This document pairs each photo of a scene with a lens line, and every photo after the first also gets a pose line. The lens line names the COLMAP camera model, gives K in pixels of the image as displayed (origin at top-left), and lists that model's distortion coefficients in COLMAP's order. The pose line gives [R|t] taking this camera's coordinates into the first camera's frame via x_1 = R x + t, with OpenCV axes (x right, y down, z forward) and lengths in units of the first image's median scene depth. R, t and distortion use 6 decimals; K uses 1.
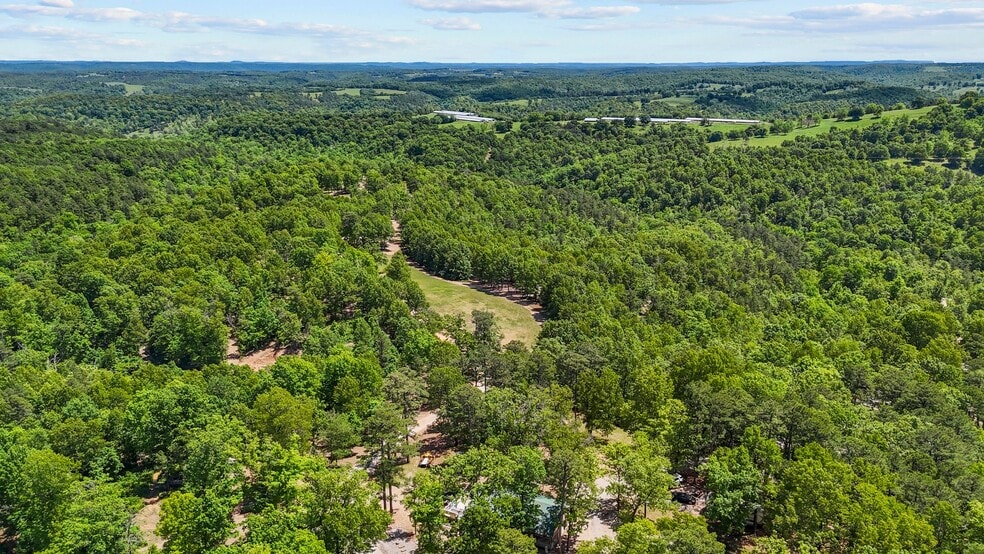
lens RADIAL K [[718.2, 0, 492.0], [0, 718.2, 277.0], [0, 0, 1]] dist [0.066412, -0.064799]
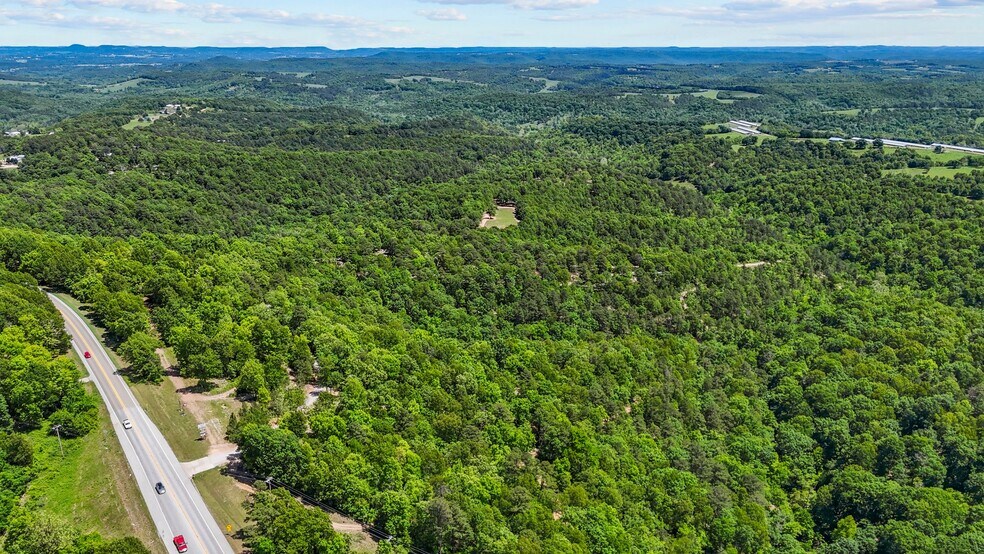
lens RADIAL K [[718.2, 0, 492.0], [0, 718.2, 277.0], [0, 0, 1]] dist [0.066412, -0.064799]
pose [[0.842868, 0.167267, -0.511464, 0.271240], [-0.155937, 0.985603, 0.065351, 0.012001], [0.515032, 0.024674, 0.856816, -0.265075]]
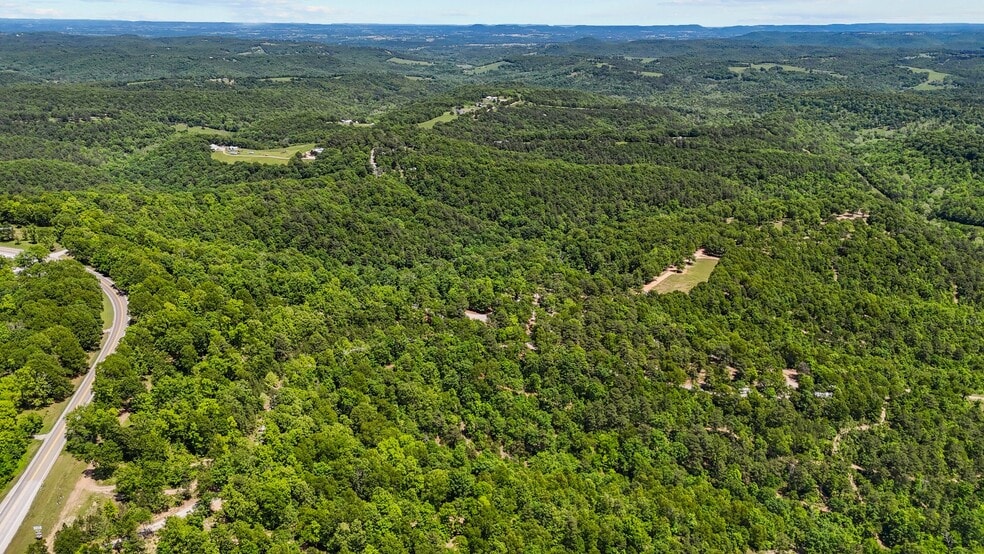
lens RADIAL K [[718.2, 0, 492.0], [0, 718.2, 277.0], [0, 0, 1]] dist [0.066412, -0.064799]
pose [[0.494308, 0.293008, -0.818416, 0.318458], [-0.250655, 0.949535, 0.188560, -0.055383], [0.832365, 0.111934, 0.542807, -0.158321]]
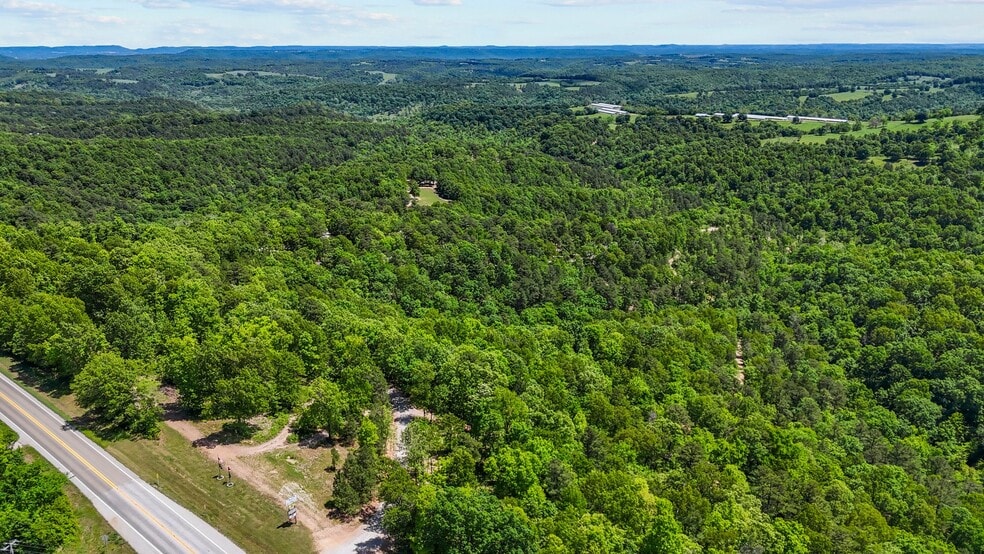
lens RADIAL K [[718.2, 0, 492.0], [0, 718.2, 277.0], [0, 0, 1]] dist [0.066412, -0.064799]
pose [[0.946629, 0.096877, -0.307422, 0.179130], [-0.089756, 0.995267, 0.037254, 0.034026], [0.309576, -0.007673, 0.950844, -0.234303]]
